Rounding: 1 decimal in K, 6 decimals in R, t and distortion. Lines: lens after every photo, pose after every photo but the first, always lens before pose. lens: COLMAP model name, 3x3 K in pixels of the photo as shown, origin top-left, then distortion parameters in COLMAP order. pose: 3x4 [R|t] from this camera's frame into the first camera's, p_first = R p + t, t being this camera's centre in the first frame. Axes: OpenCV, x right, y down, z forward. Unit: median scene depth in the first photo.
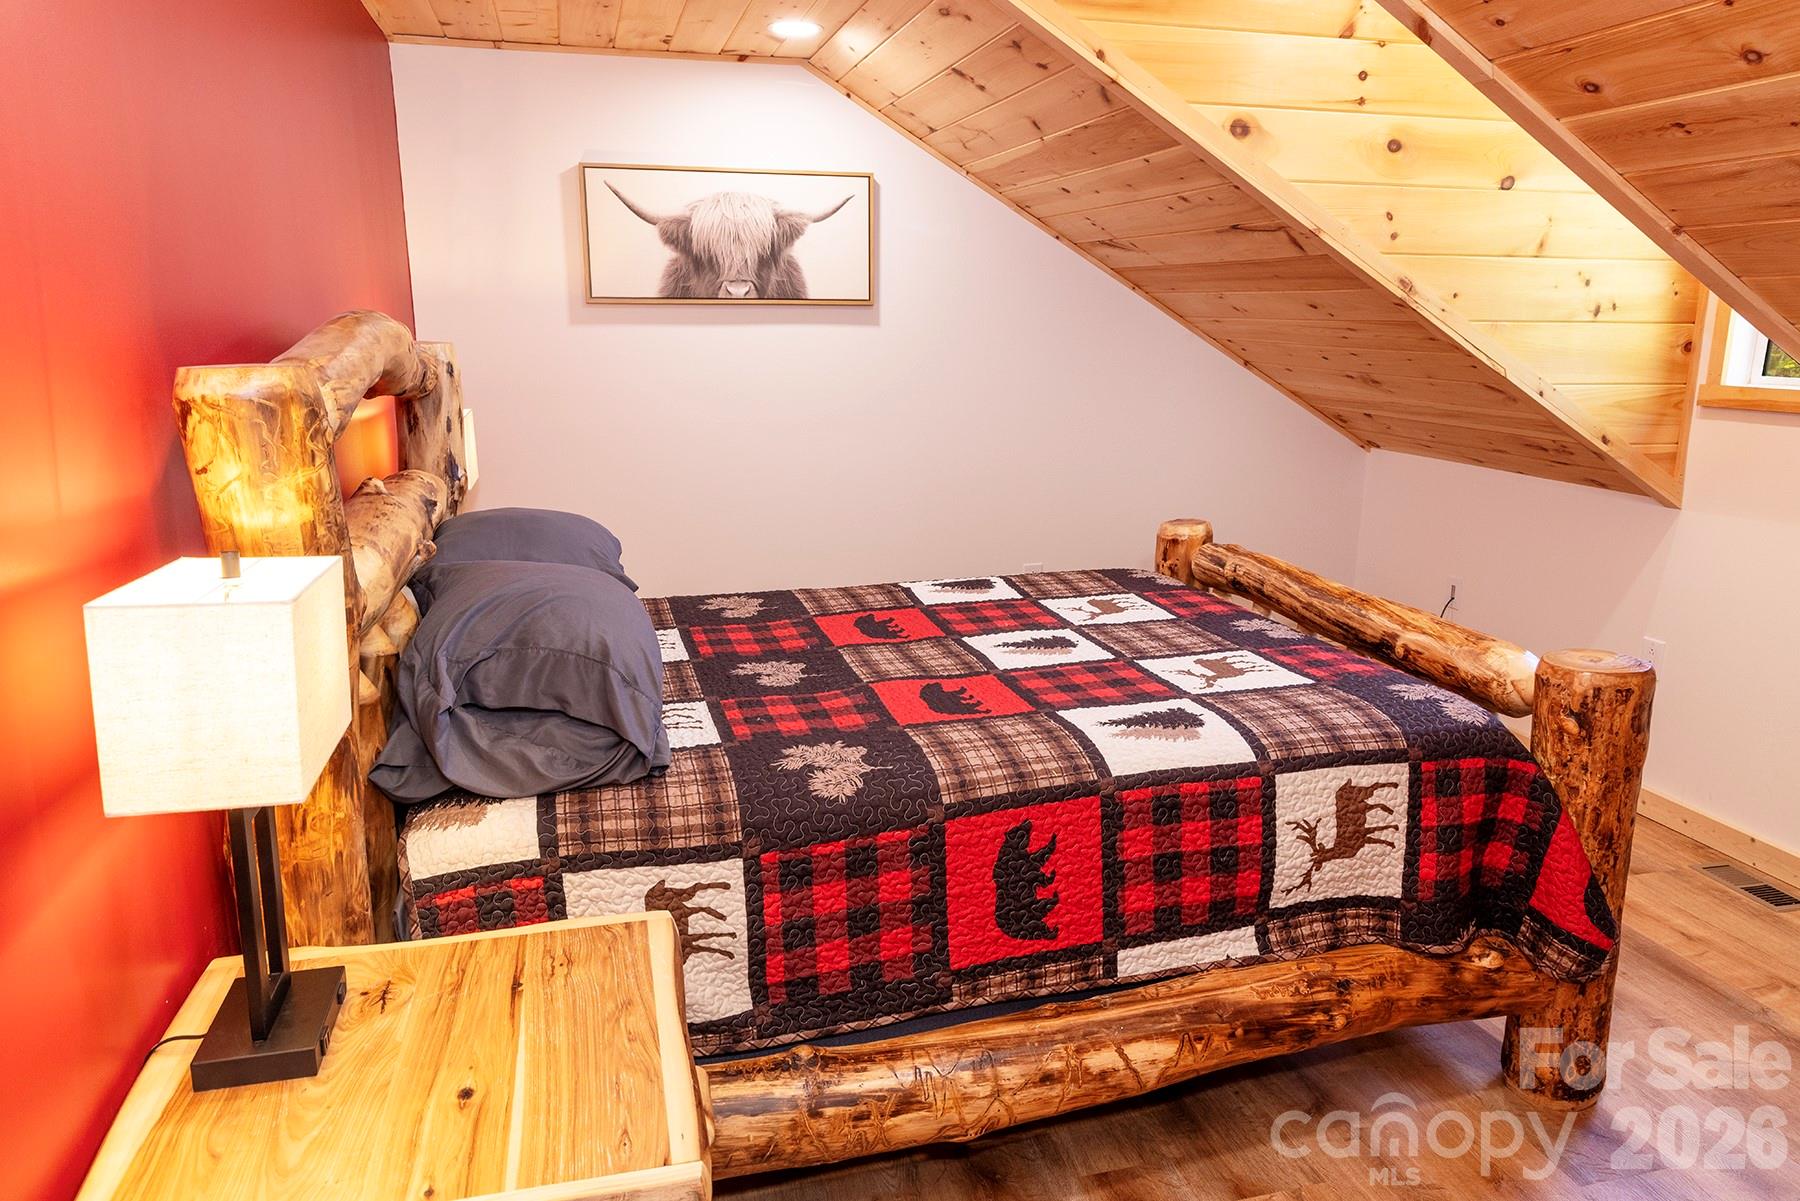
lens RADIAL K [[1203.1, 0, 900.0], [0, 1203.1, 600.5], [0, 0, 1]] dist [-0.073074, 0.007299]
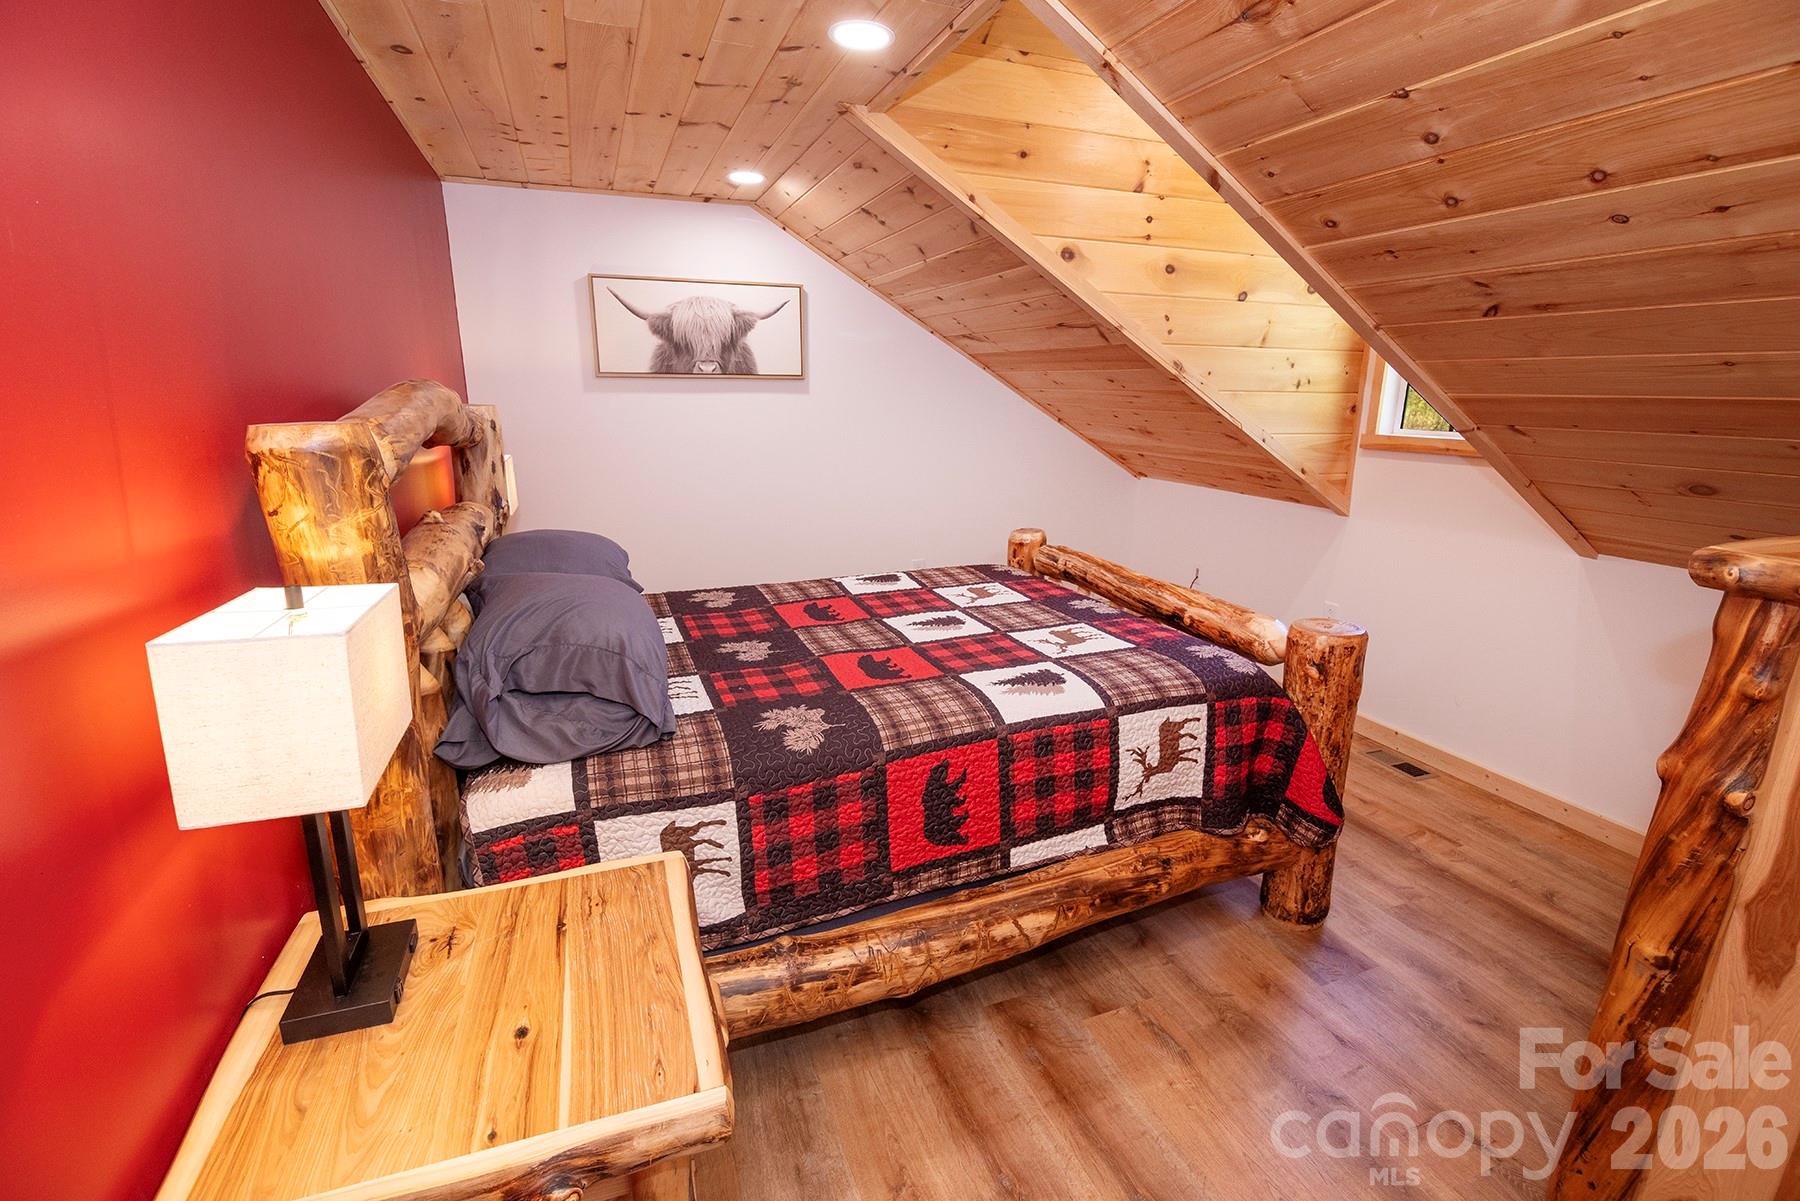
lens RADIAL K [[805.0, 0, 905.8], [0, 805.0, 600.5], [0, 0, 1]] dist [-0.069054, 0.009047]
pose [[0.993665, -0.023502, 0.109894, -0.031557], [0.020679, 0.999428, 0.026759, -0.019590], [-0.110460, -0.024317, 0.993583, 0.100837]]
